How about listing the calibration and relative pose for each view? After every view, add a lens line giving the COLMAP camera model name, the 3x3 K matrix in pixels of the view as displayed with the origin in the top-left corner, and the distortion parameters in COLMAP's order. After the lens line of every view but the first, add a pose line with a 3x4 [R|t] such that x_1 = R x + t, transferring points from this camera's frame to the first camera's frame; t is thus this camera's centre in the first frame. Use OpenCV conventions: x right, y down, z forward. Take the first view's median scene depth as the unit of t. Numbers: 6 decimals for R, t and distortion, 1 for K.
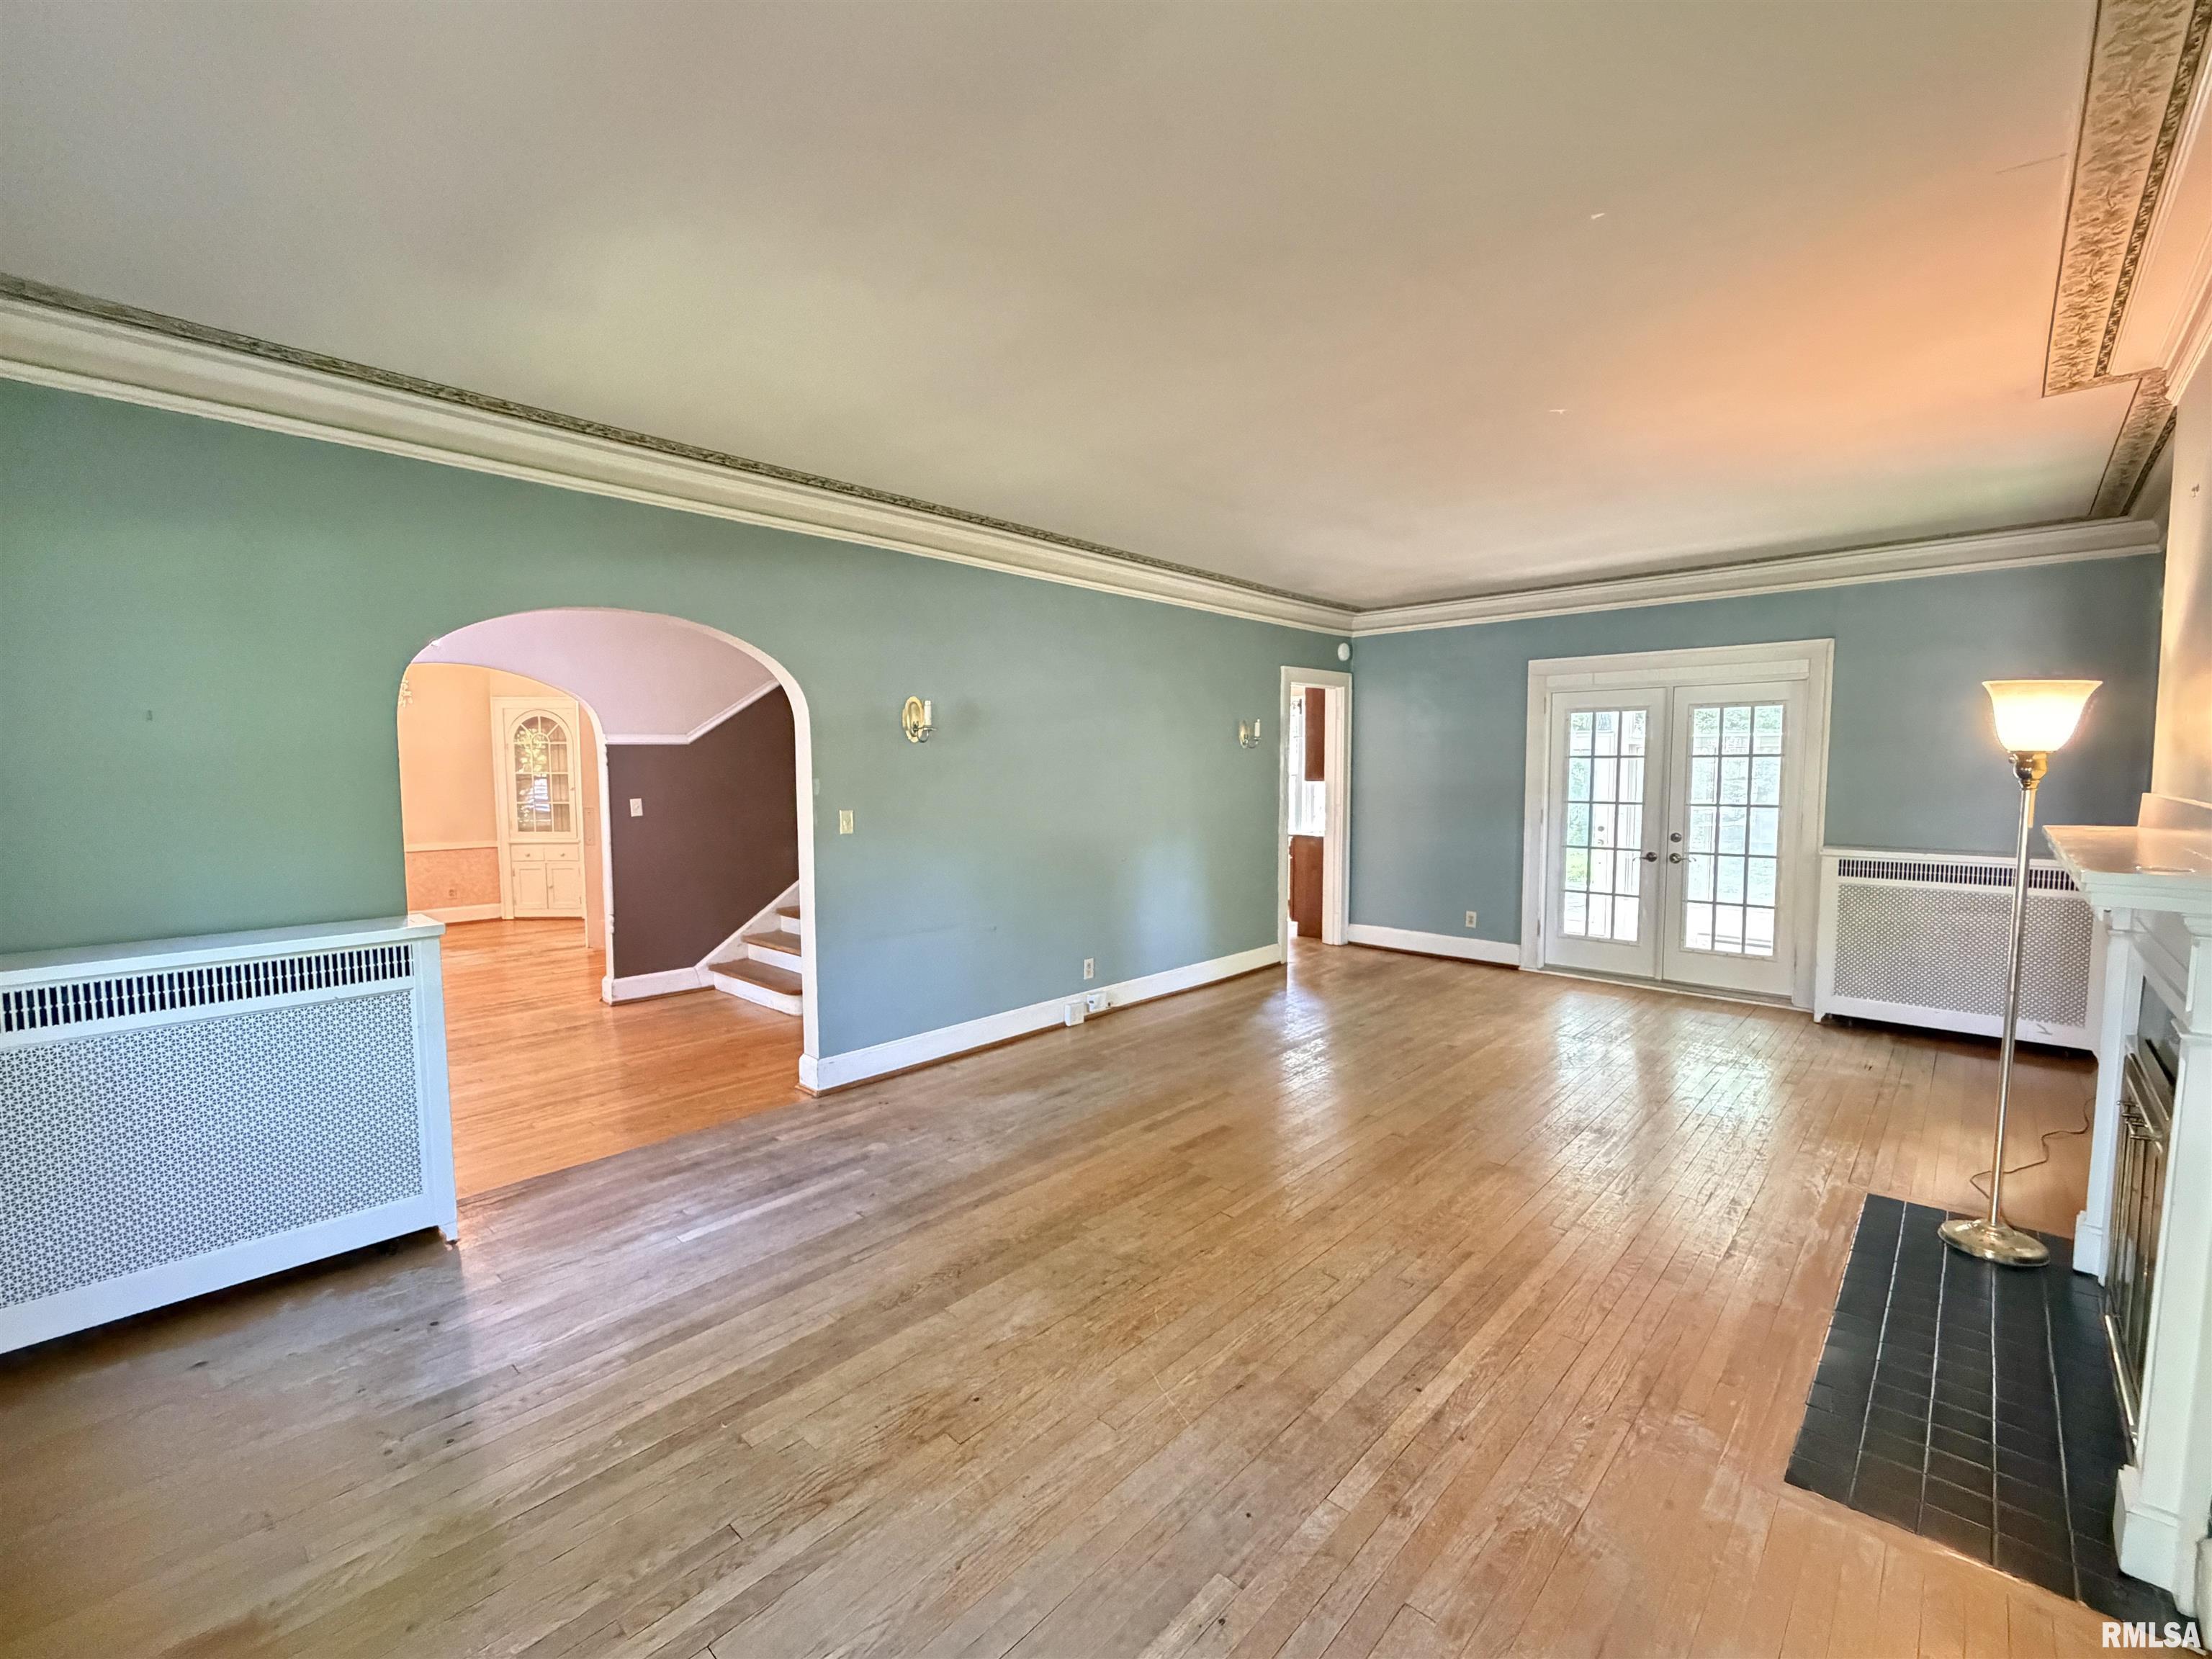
lens RADIAL K [[939.8, 0, 1103.2], [0, 939.8, 837.4], [0, 0, 1]] dist [0.000295, -0.000199]
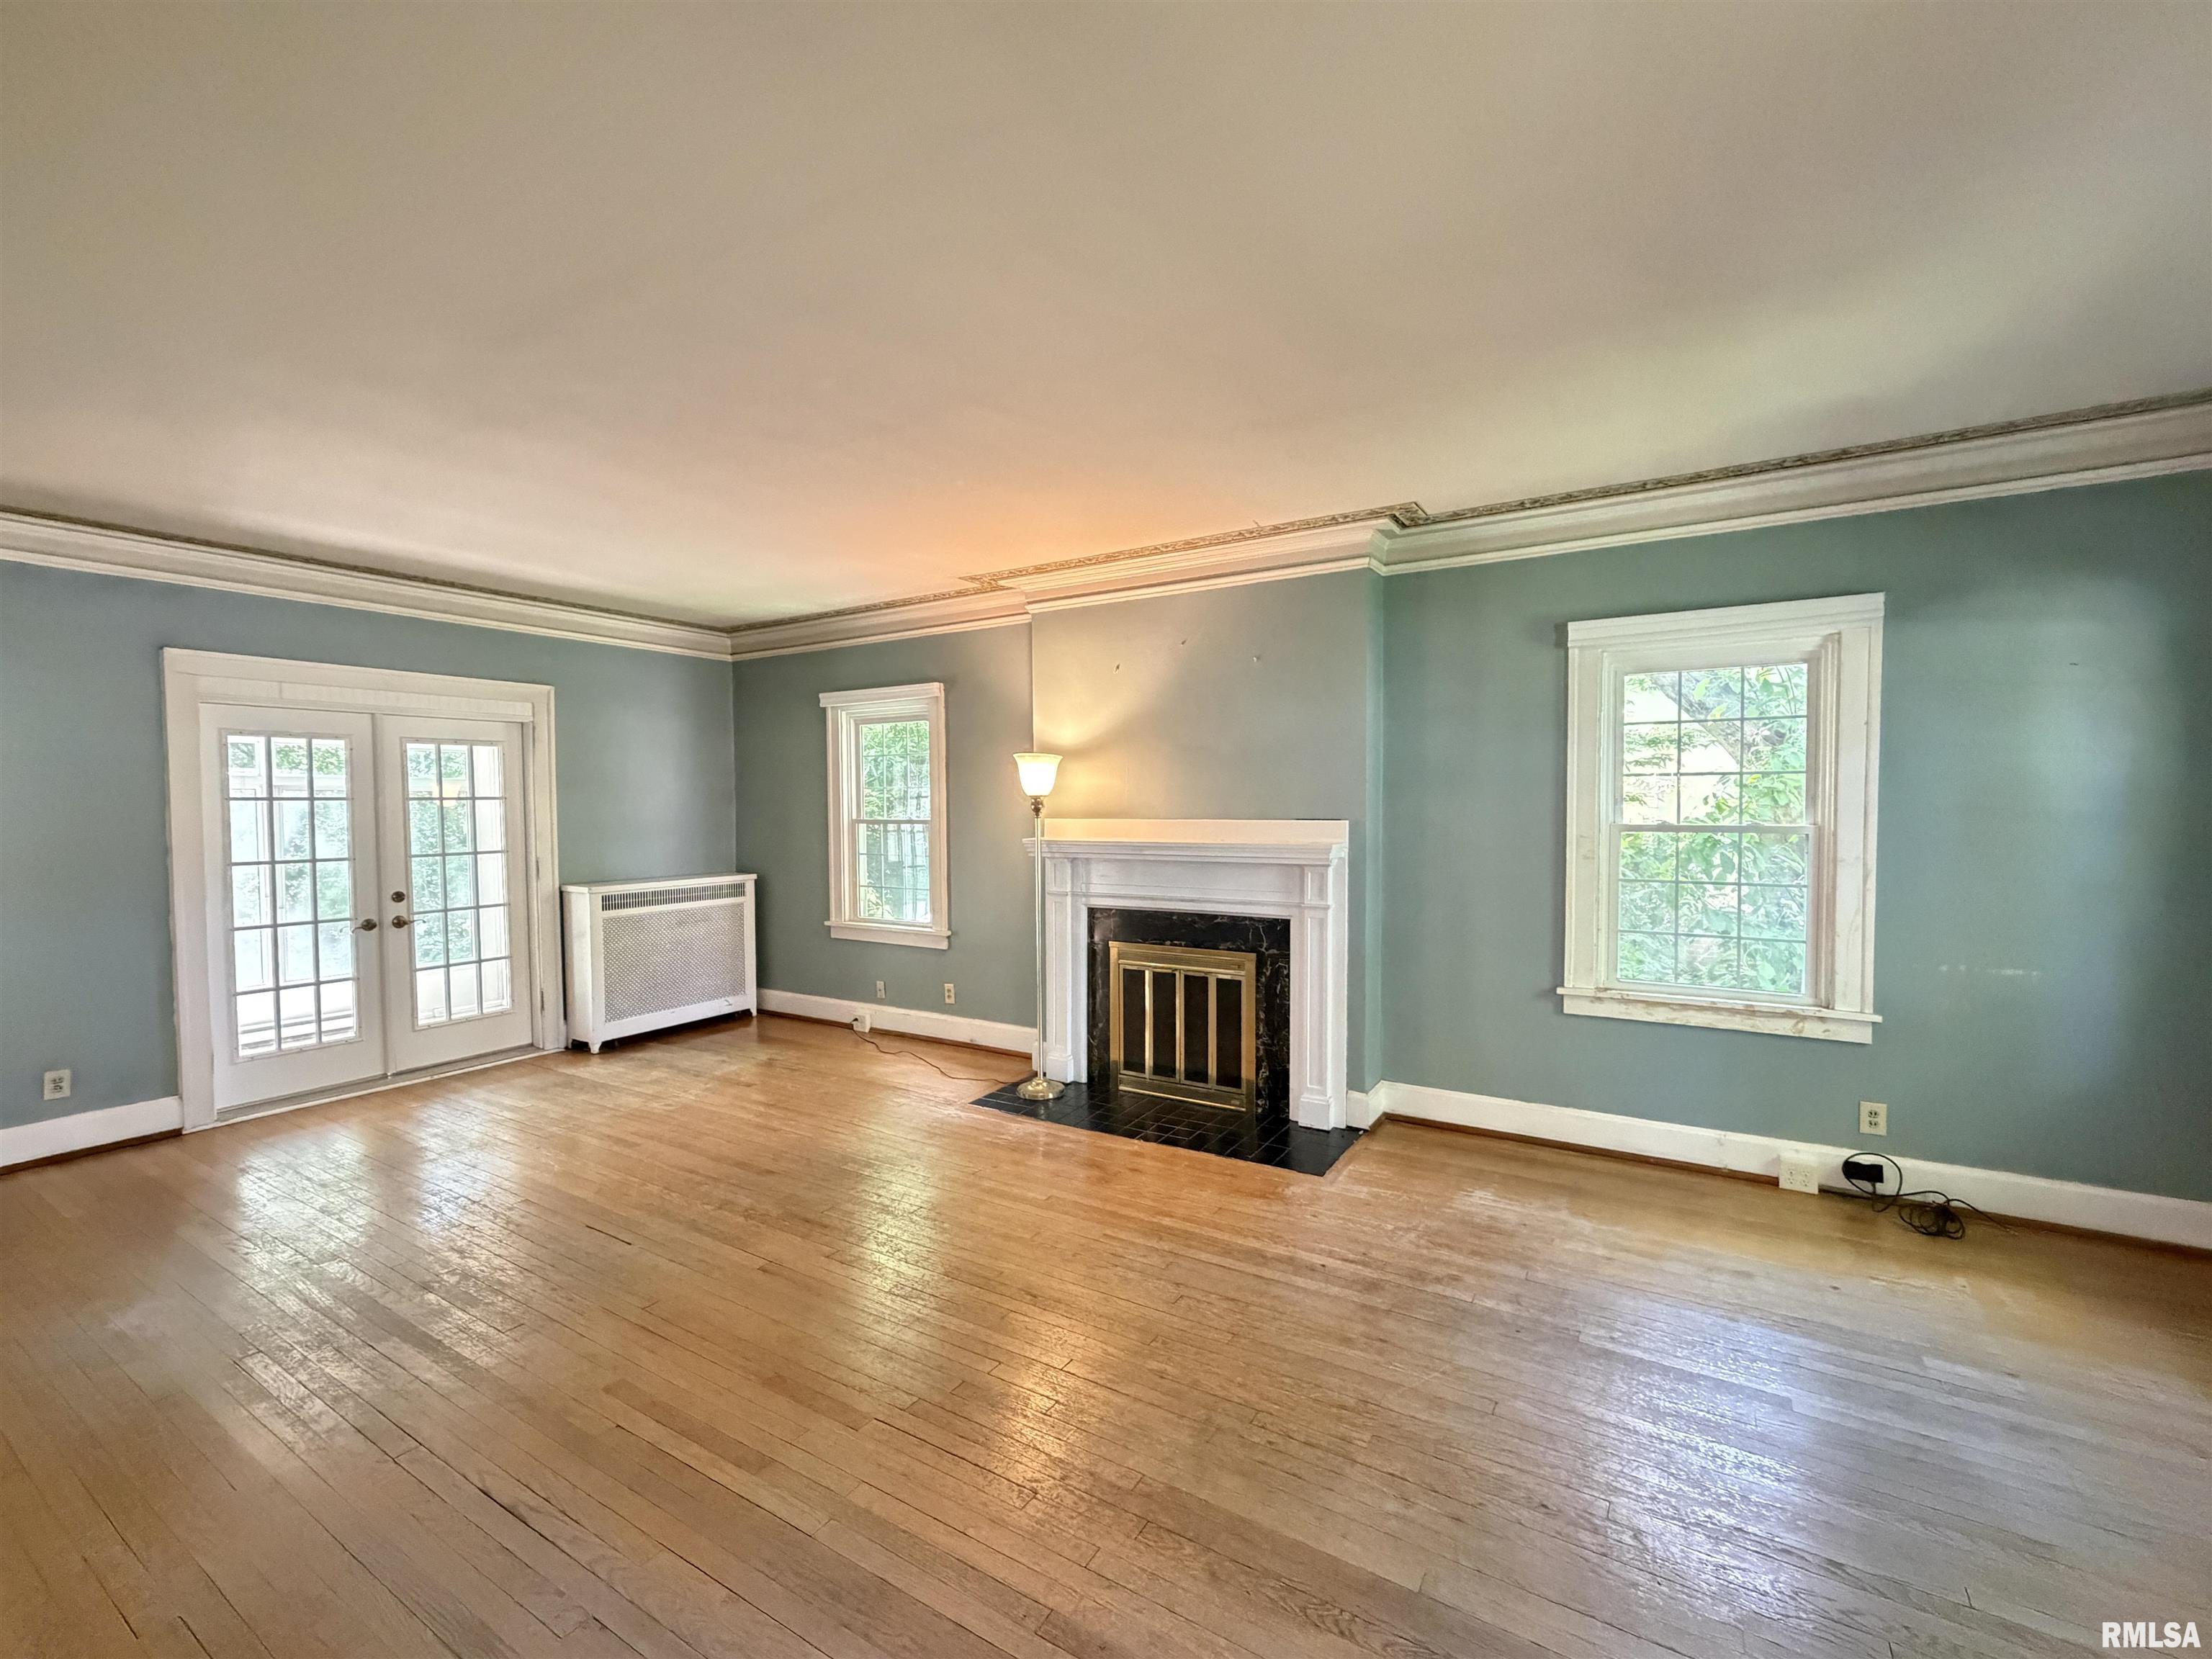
lens RADIAL K [[939.8, 0, 1116.6], [0, 939.8, 823.7], [0, 0, 1]] dist [0.000295, -0.000199]
pose [[-0.206847, -0.016563, 0.978233, -0.383473], [0.083608, 0.995900, 0.034541, -0.046241], [-0.974794, 0.088933, -0.204614, 0.641768]]
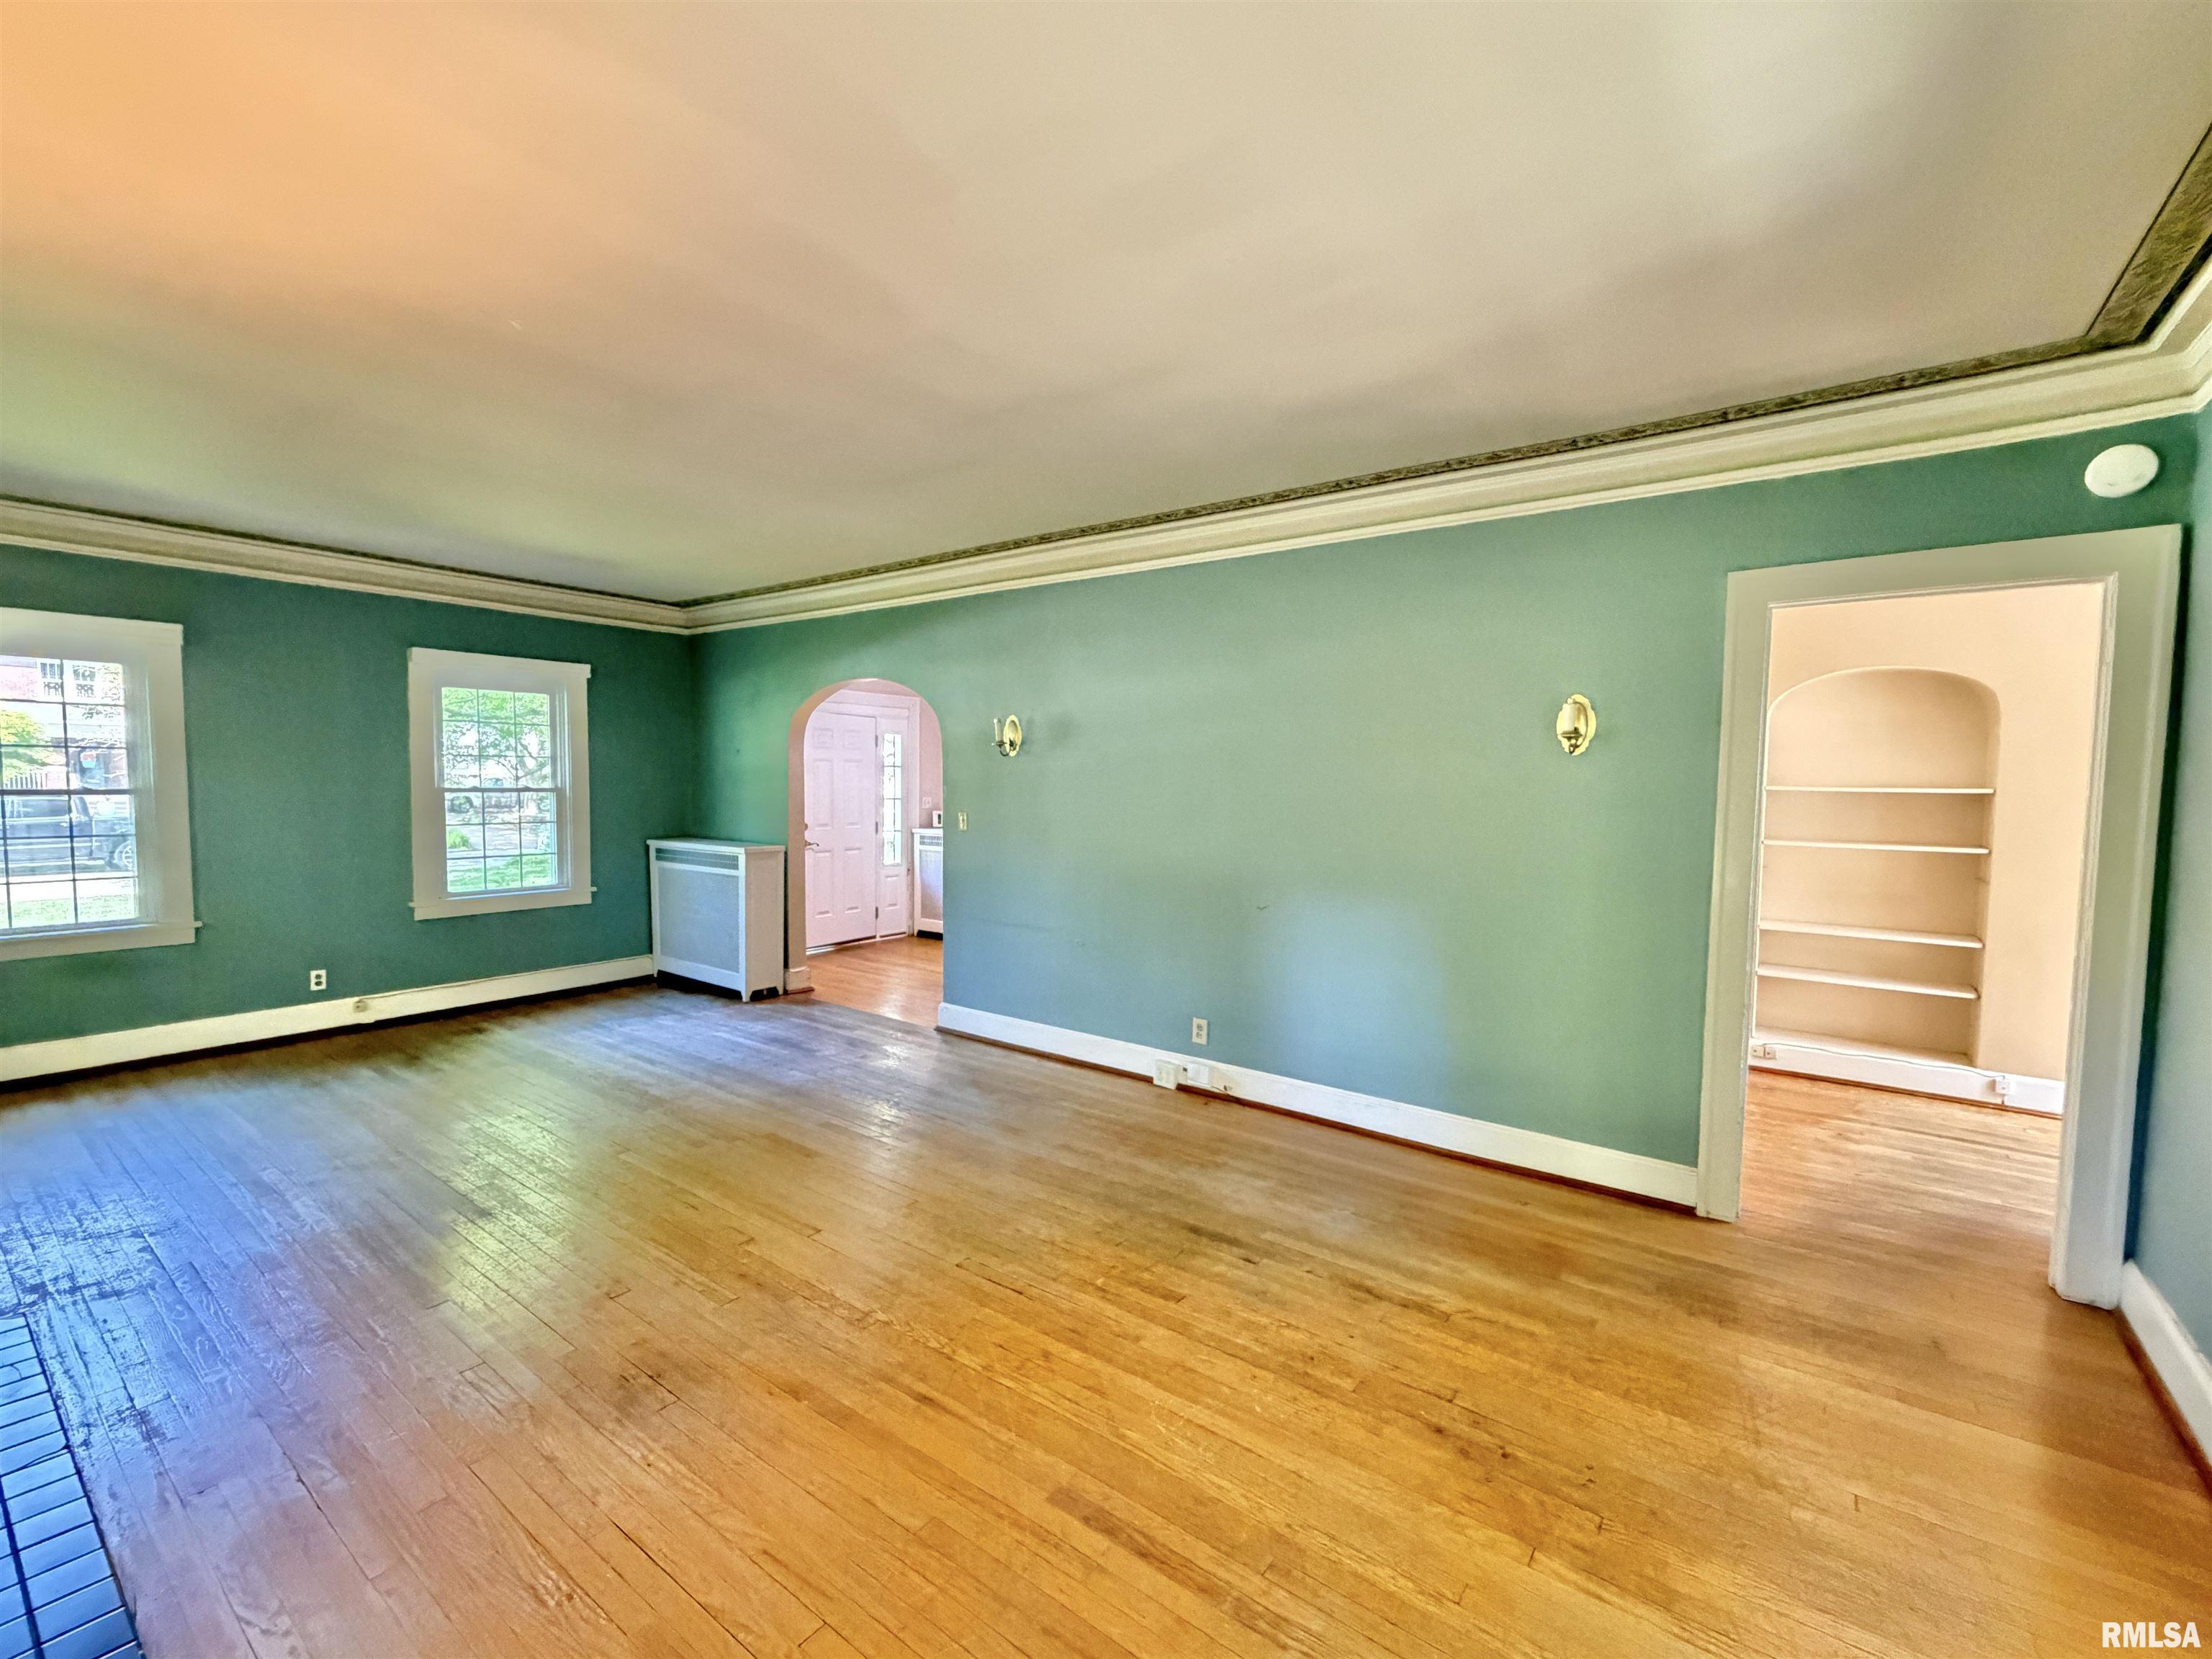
lens RADIAL K [[939.8, 0, 1106.0], [0, 939.8, 830.3], [0, 0, 1]] dist [0.000295, -0.000199]
pose [[0.116542, 0.061572, -0.991275, 0.793914], [-0.089204, 0.994692, 0.051297, -0.068654], [0.989172, 0.082447, 0.121416, 0.837146]]
